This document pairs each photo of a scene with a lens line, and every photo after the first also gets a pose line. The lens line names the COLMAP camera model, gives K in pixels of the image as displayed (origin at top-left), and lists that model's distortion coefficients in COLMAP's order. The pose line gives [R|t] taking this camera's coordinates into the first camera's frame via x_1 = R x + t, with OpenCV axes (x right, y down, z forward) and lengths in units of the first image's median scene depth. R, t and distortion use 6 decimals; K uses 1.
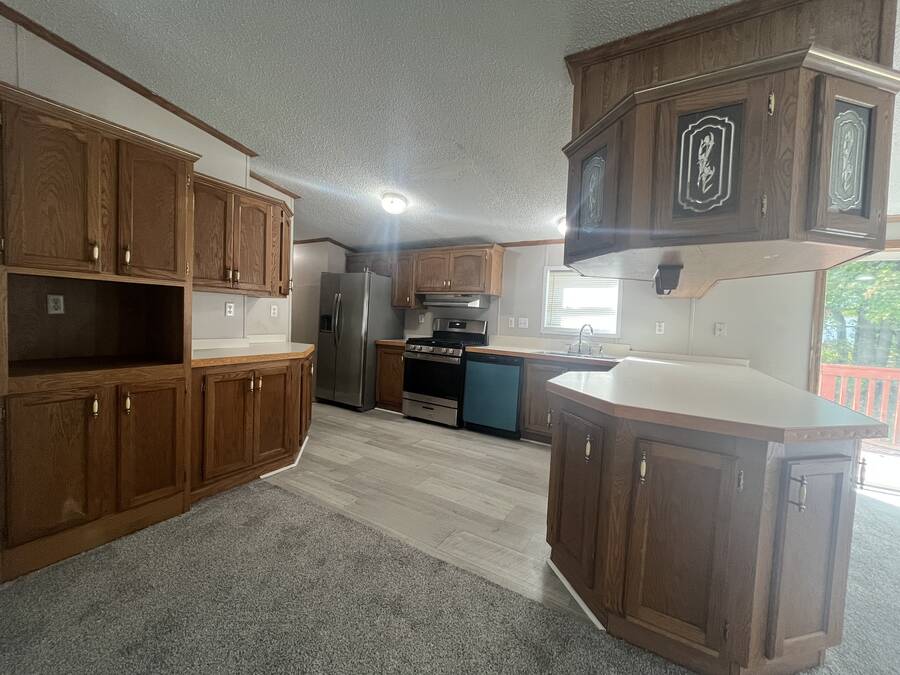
lens RADIAL K [[364.3, 0, 446.8], [0, 364.3, 333.0], [0, 0, 1]] dist [0.001174, 0.000113]
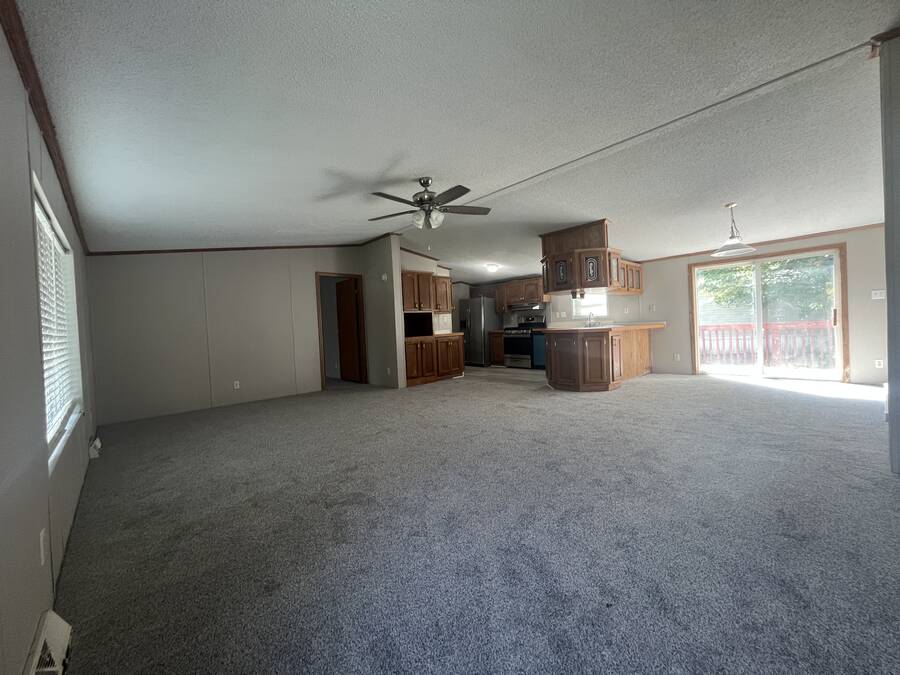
lens RADIAL K [[364.3, 0, 450.5], [0, 364.3, 332.4], [0, 0, 1]] dist [0.001174, 0.000113]
pose [[0.954683, -0.079366, -0.286847, 0.190323], [0.073499, 0.996808, -0.031180, 0.085002], [0.288406, 0.008684, 0.957469, -1.057461]]
